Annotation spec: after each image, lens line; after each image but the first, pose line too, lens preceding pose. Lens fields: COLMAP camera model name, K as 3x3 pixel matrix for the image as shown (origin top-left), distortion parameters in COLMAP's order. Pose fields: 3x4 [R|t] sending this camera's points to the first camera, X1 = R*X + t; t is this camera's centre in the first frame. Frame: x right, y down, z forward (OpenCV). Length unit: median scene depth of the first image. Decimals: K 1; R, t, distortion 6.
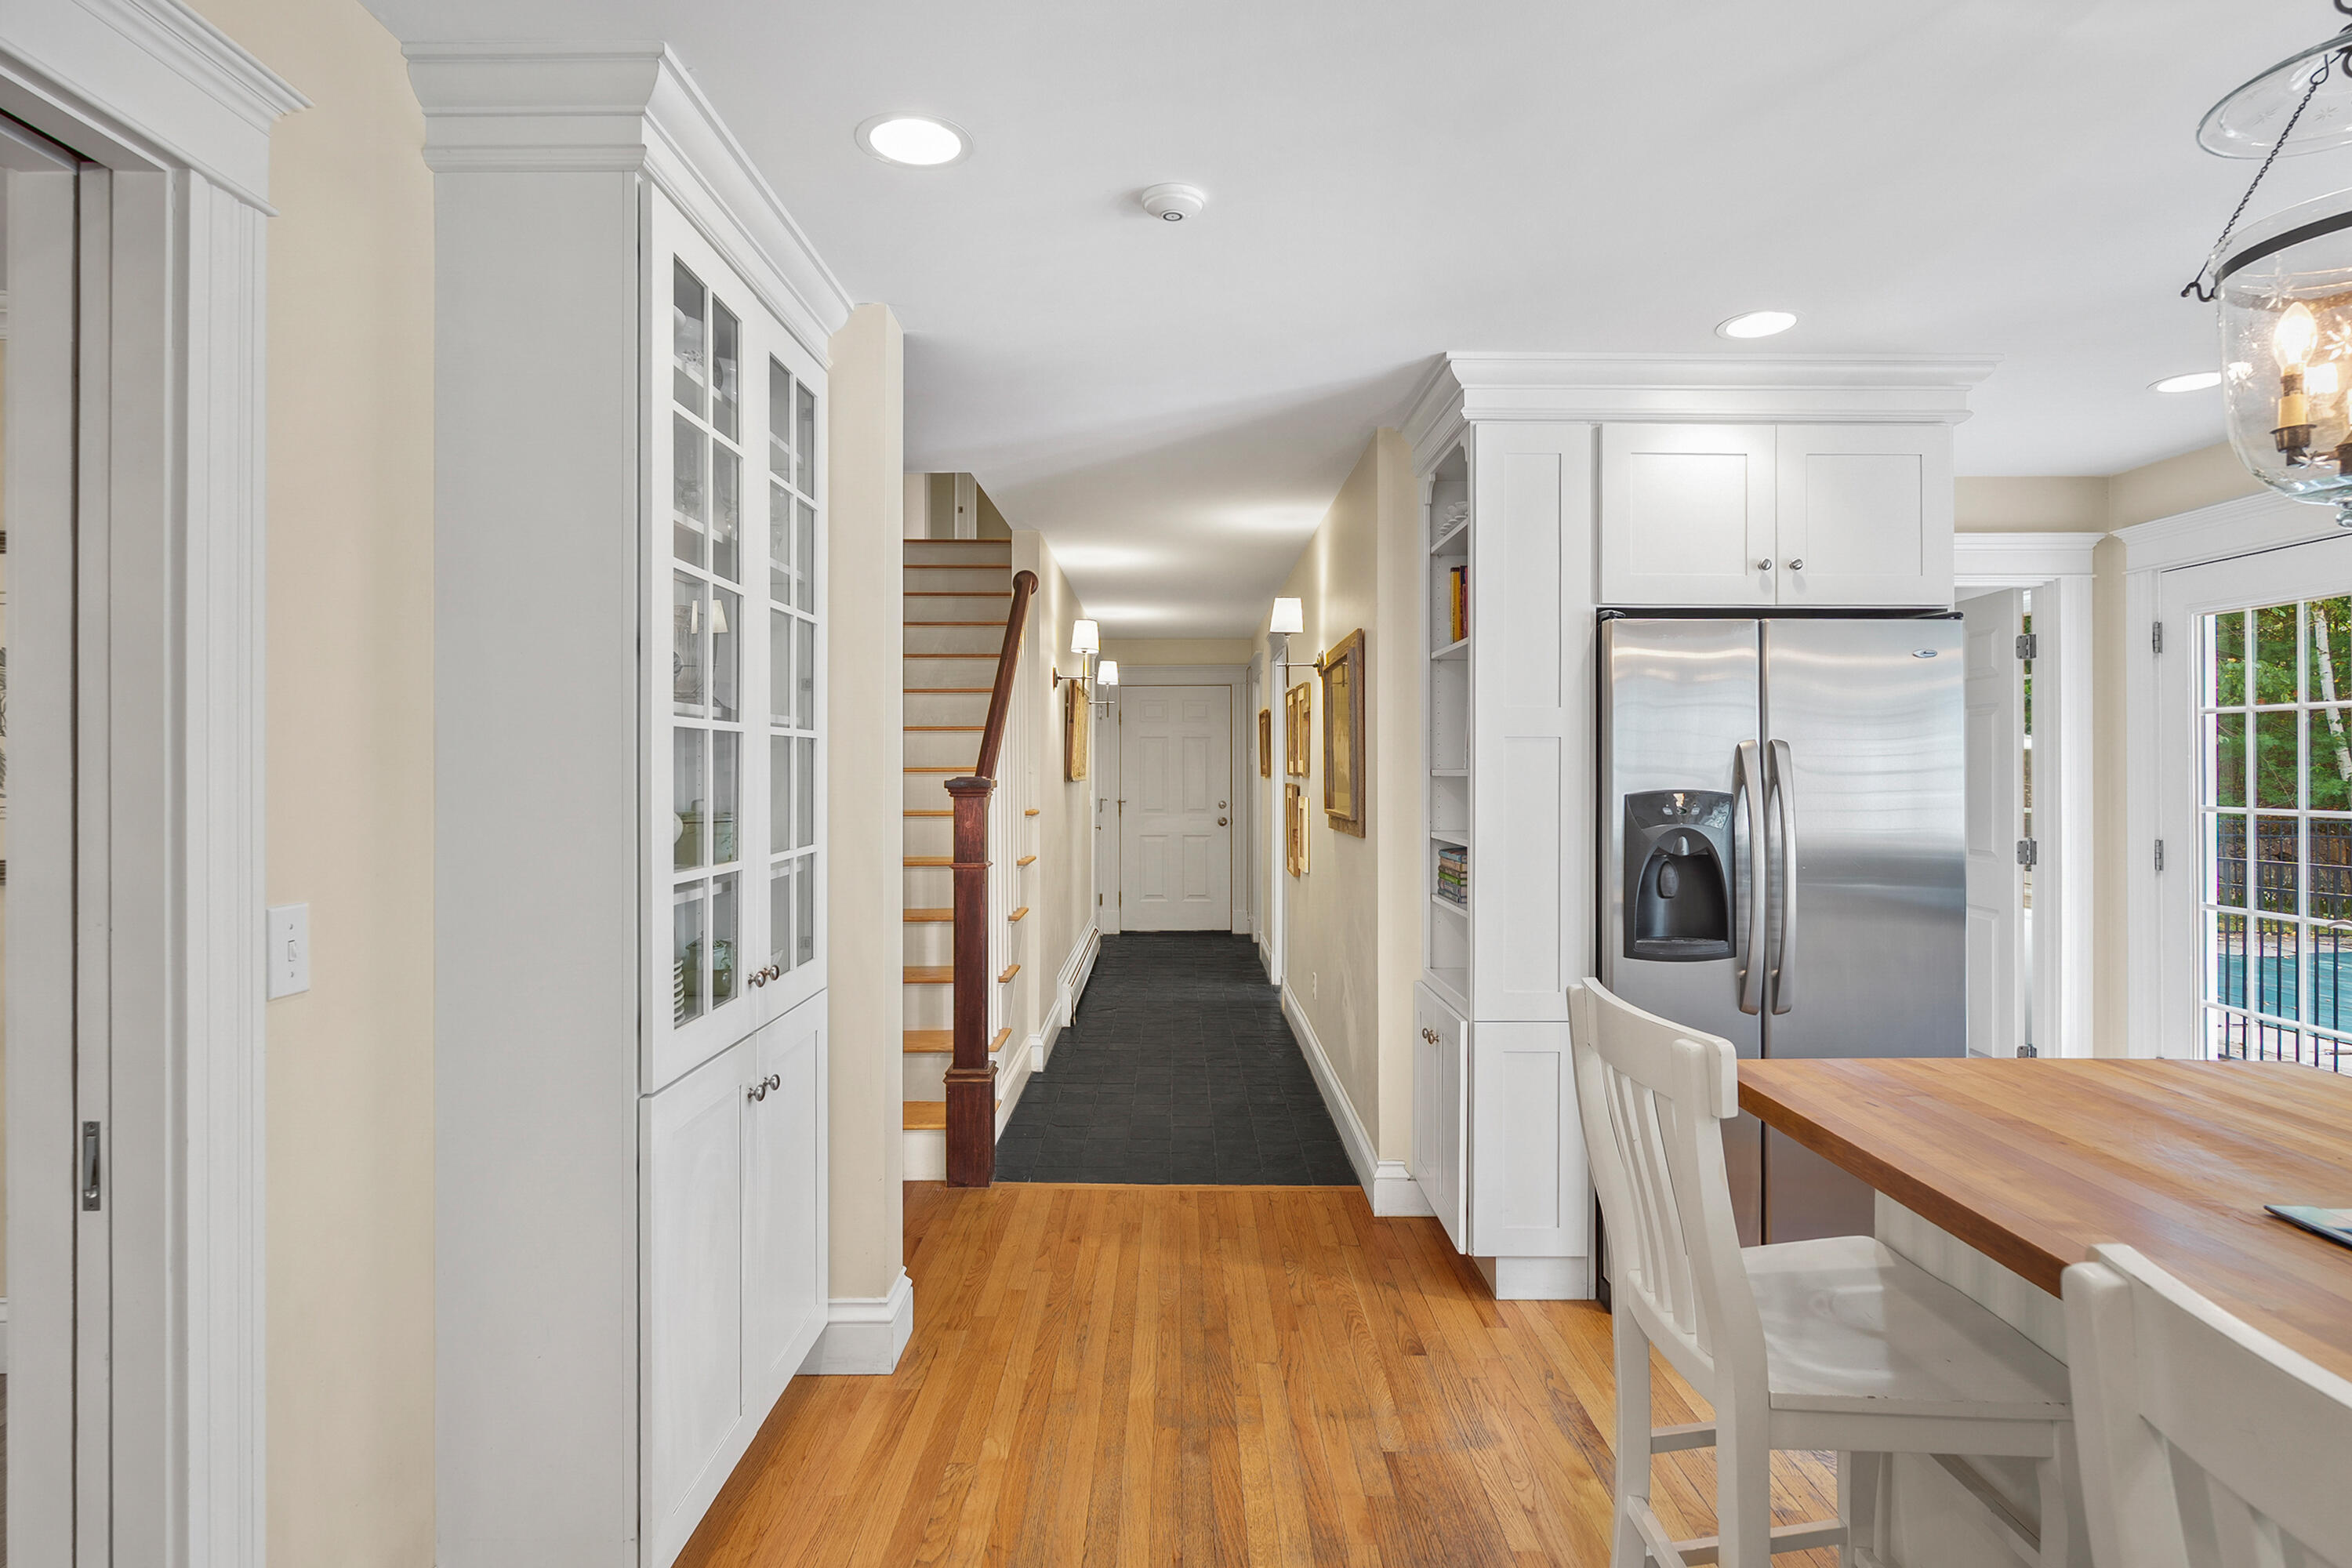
lens RADIAL K [[1256.6, 0, 1176.0], [0, 1256.6, 784.0], [0, 0, 1]] dist [-0.045892, -0.000135]
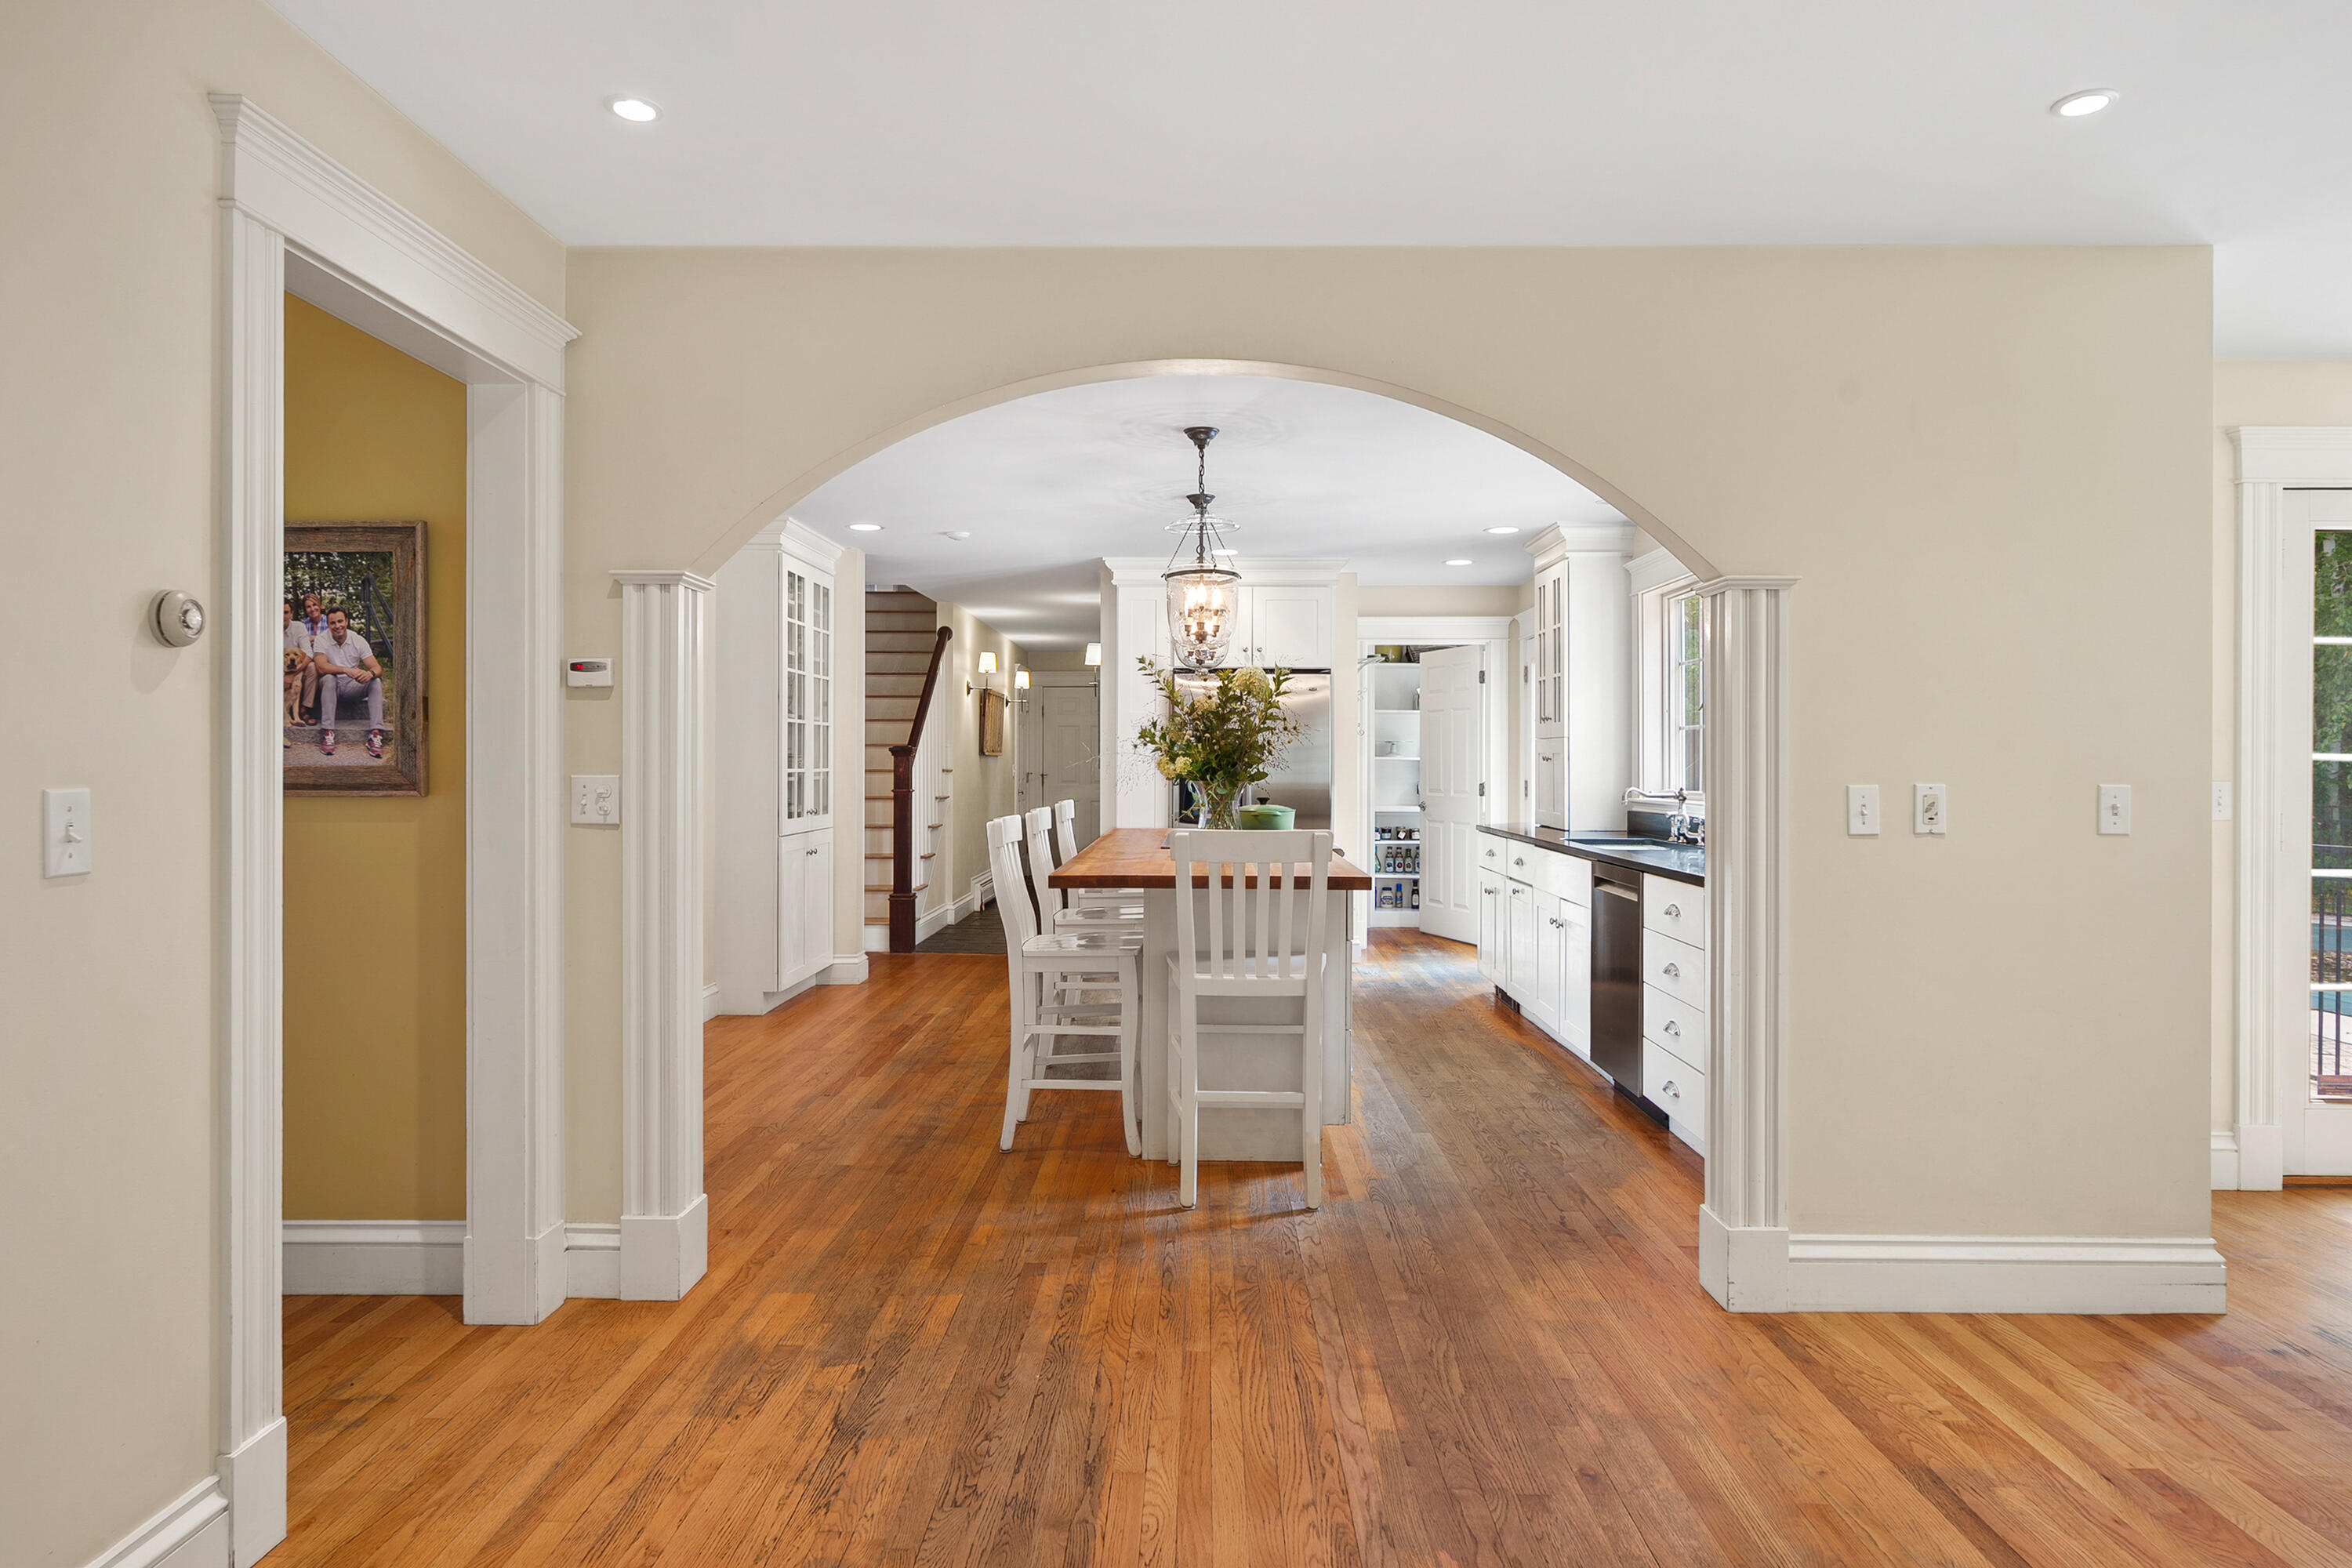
lens RADIAL K [[1420.4, 0, 1176.0], [0, 1420.4, 784.0], [0, 0, 1]] dist [0.000460, 0.000596]
pose [[0.999853, 0.004434, -0.016559, 0.337570], [-0.004372, 0.999983, 0.003778, 0.049214], [0.016575, -0.003705, 0.999856, -1.363582]]
